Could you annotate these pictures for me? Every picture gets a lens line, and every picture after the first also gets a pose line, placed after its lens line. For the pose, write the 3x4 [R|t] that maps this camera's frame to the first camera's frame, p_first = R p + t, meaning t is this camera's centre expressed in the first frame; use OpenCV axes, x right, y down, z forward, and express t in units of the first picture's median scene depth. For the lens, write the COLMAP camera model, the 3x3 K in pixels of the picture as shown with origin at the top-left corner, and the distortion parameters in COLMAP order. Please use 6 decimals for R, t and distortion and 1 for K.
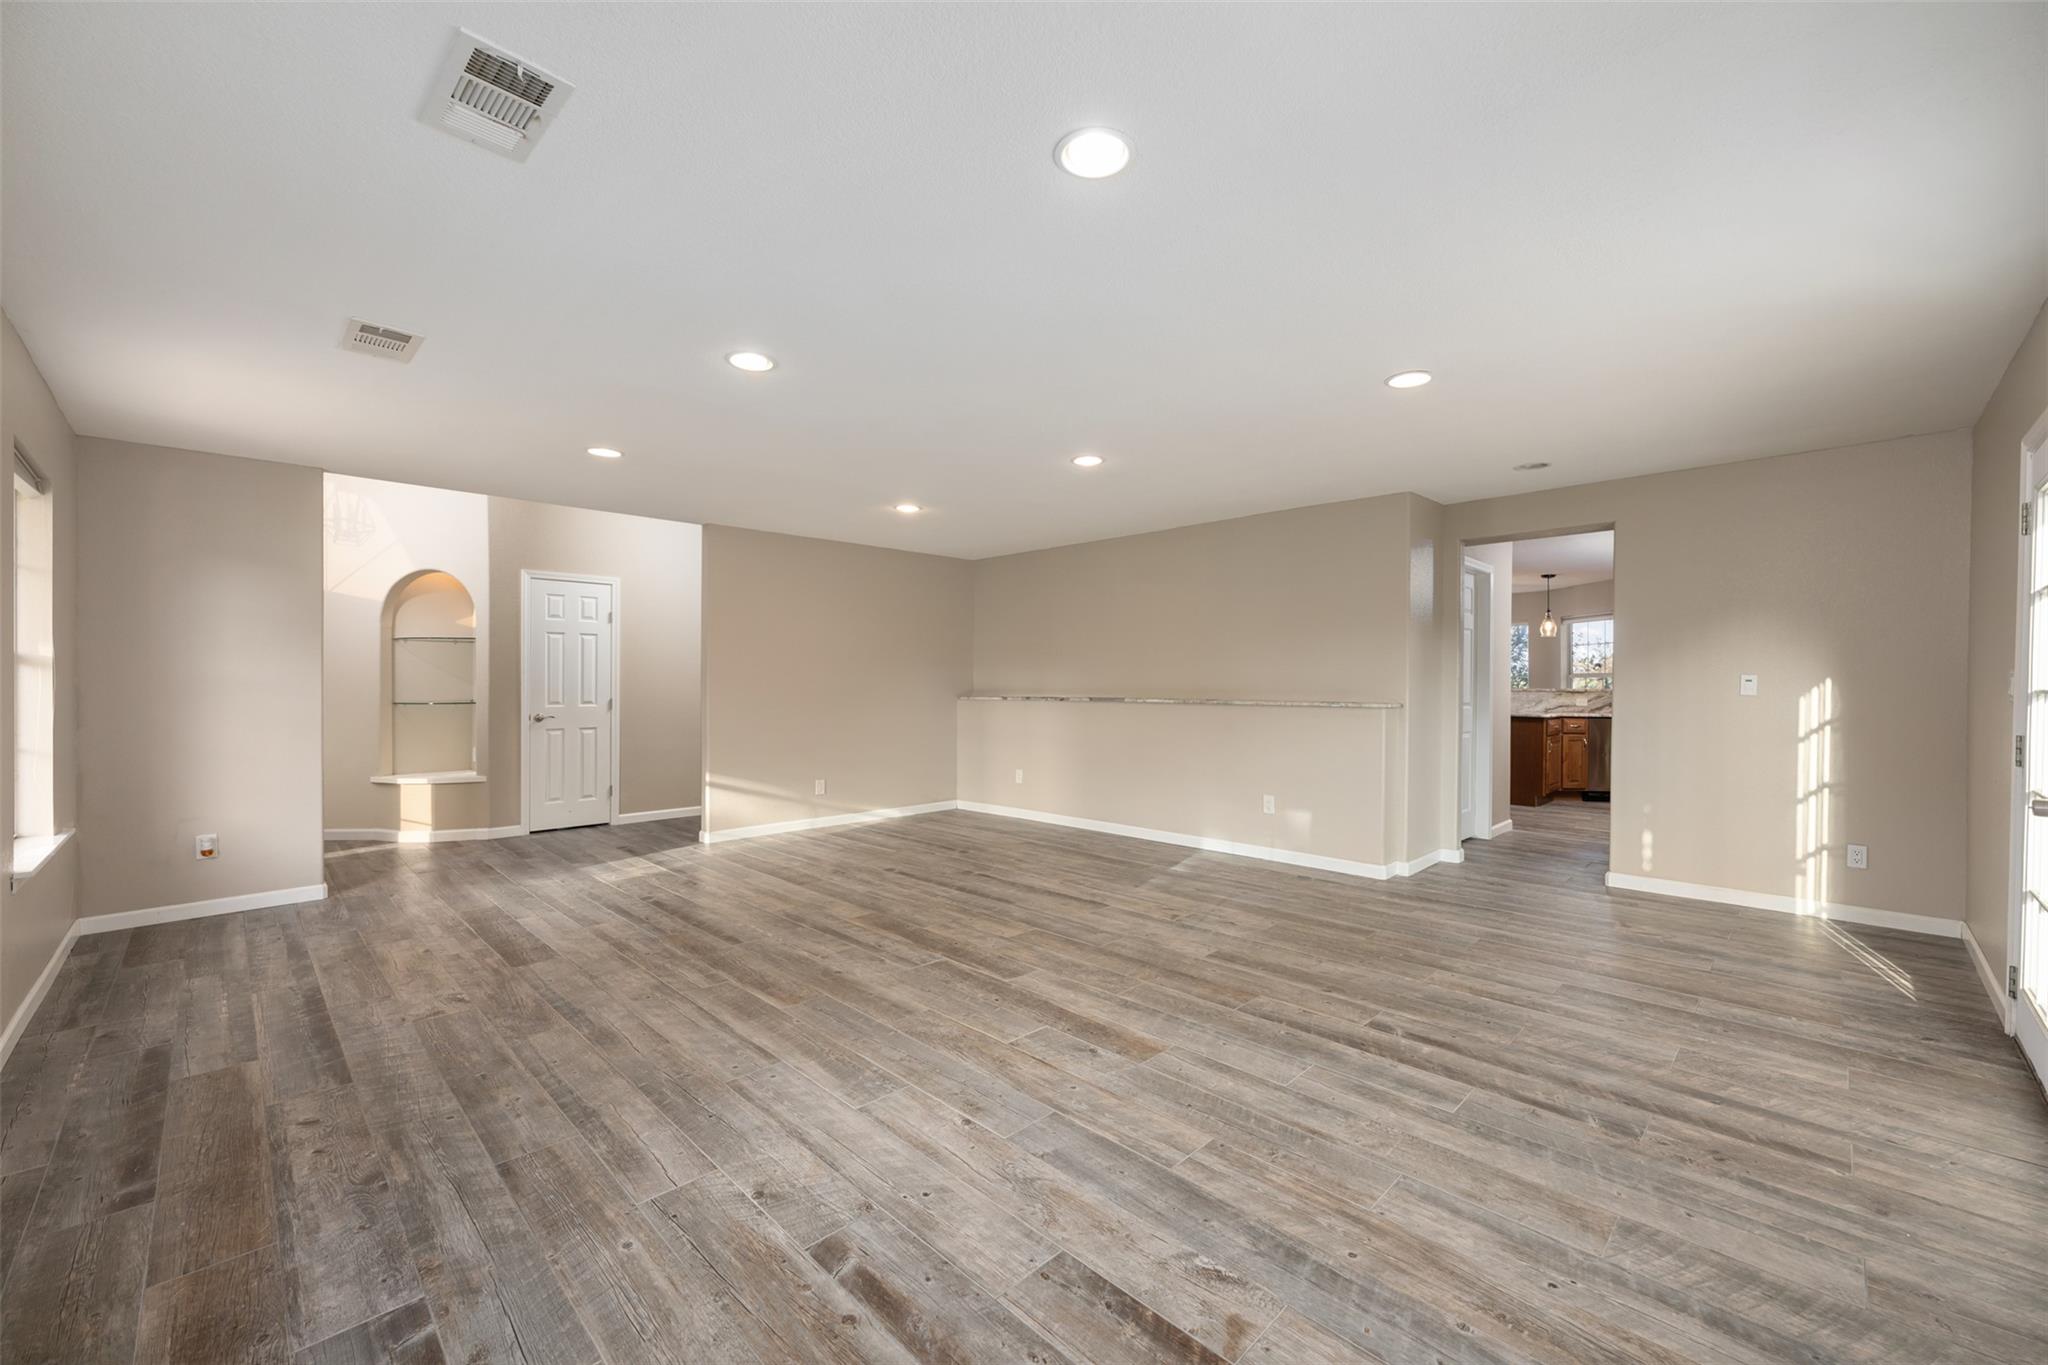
lens RADIAL K [[807.7, 0, 1024.0], [0, 807.7, 682.5], [0, 0, 1]] dist [-0.001587, 0.000048]
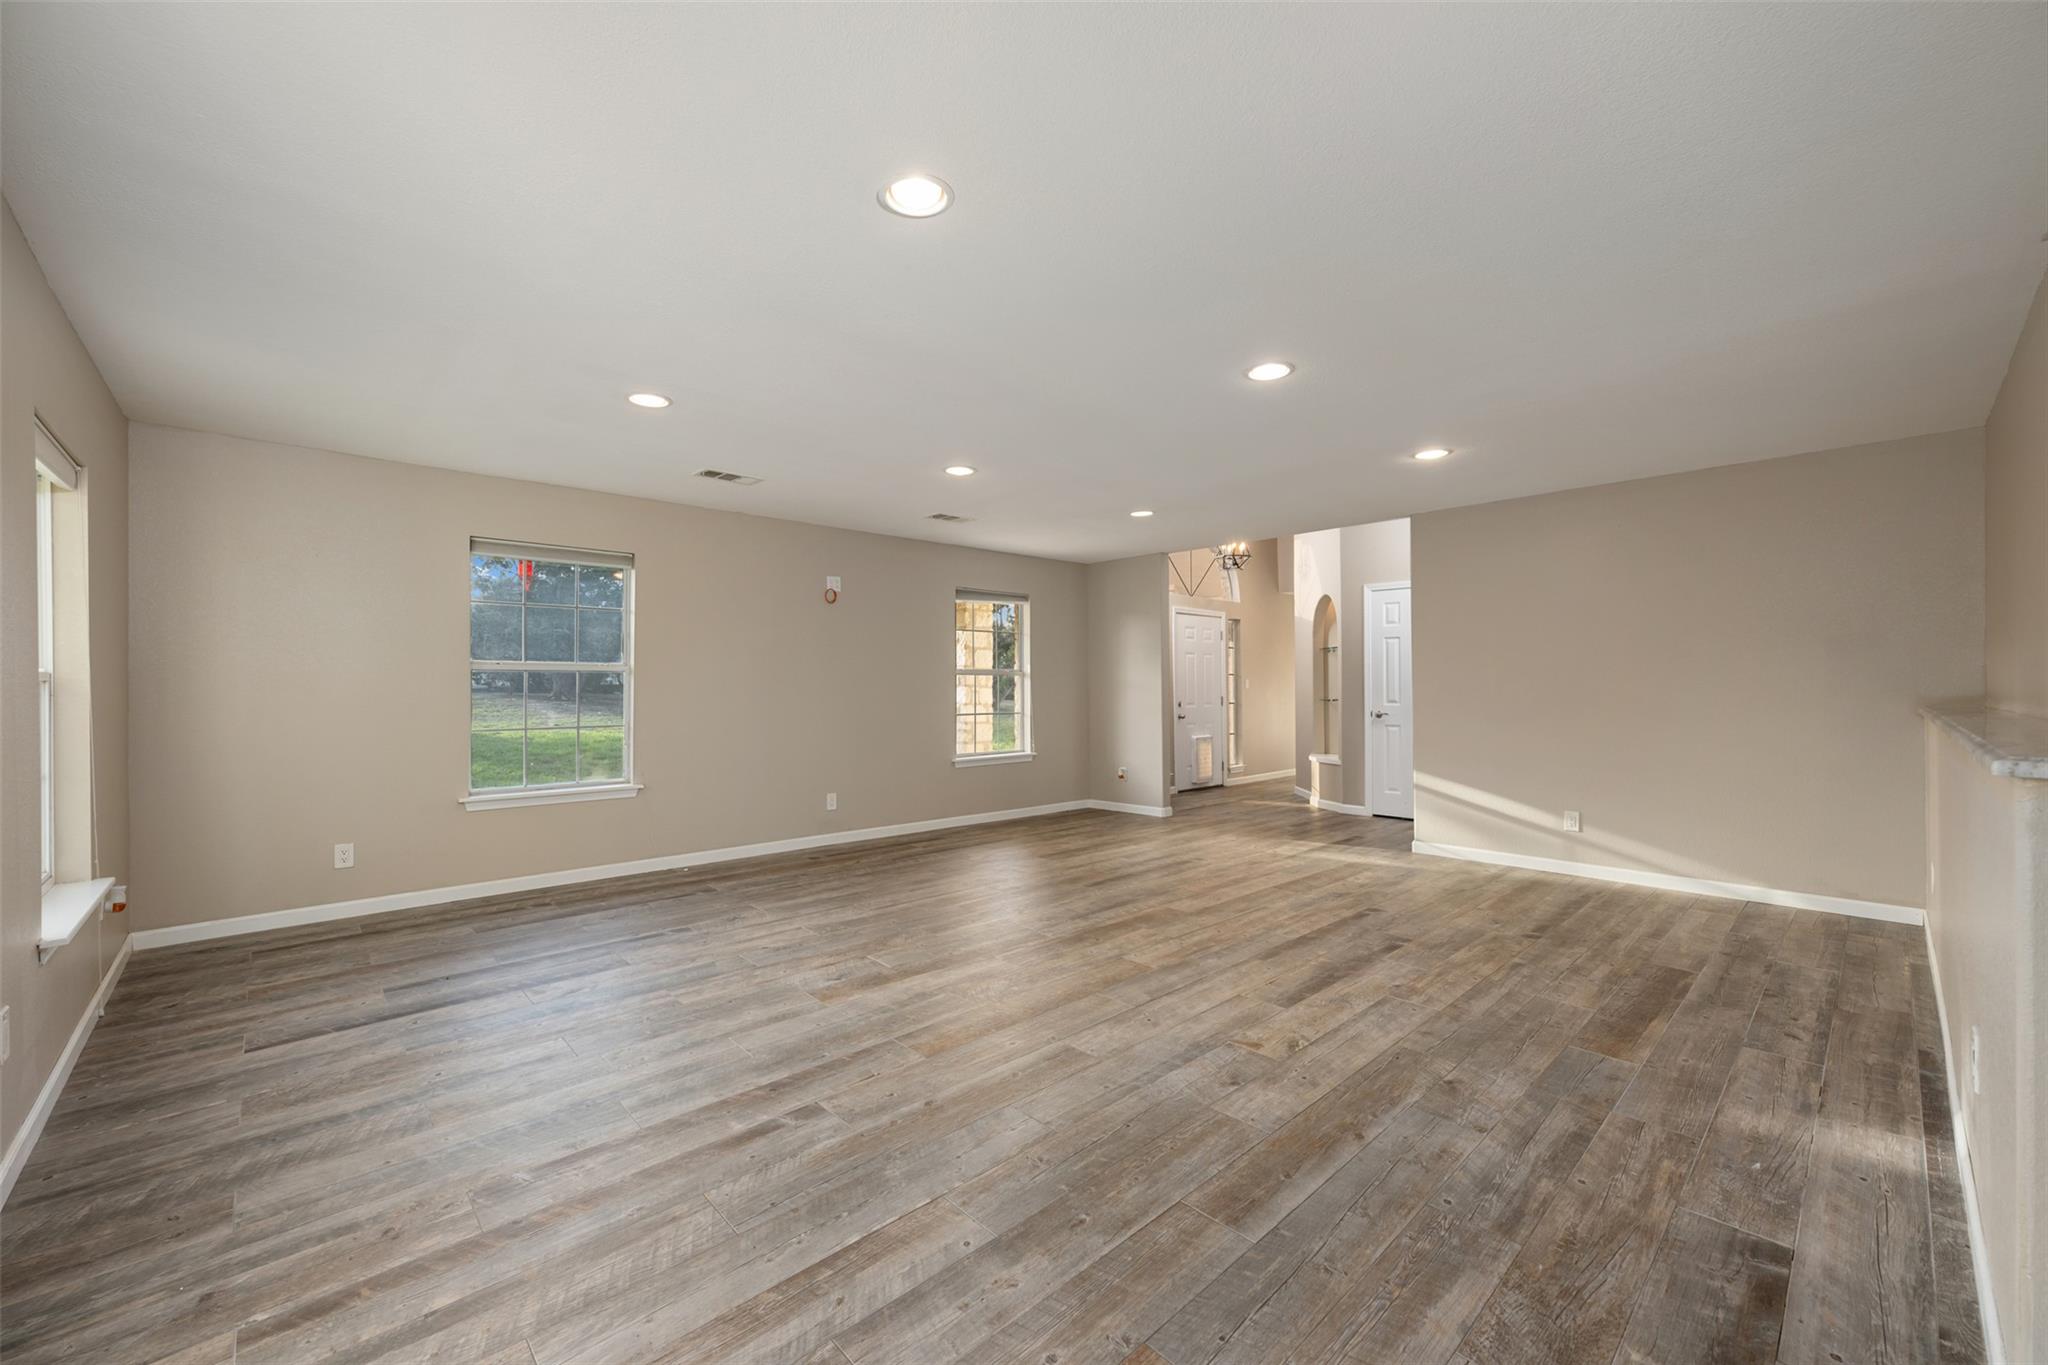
lens RADIAL K [[807.7, 0, 1024.0], [0, 807.7, 682.5], [0, 0, 1]] dist [-0.001587, 0.000048]
pose [[-0.031687, -0.002982, -0.999493, 1.278247], [0.003682, 0.999988, -0.003100, 0.001879], [0.999491, -0.003778, -0.031675, 1.281074]]
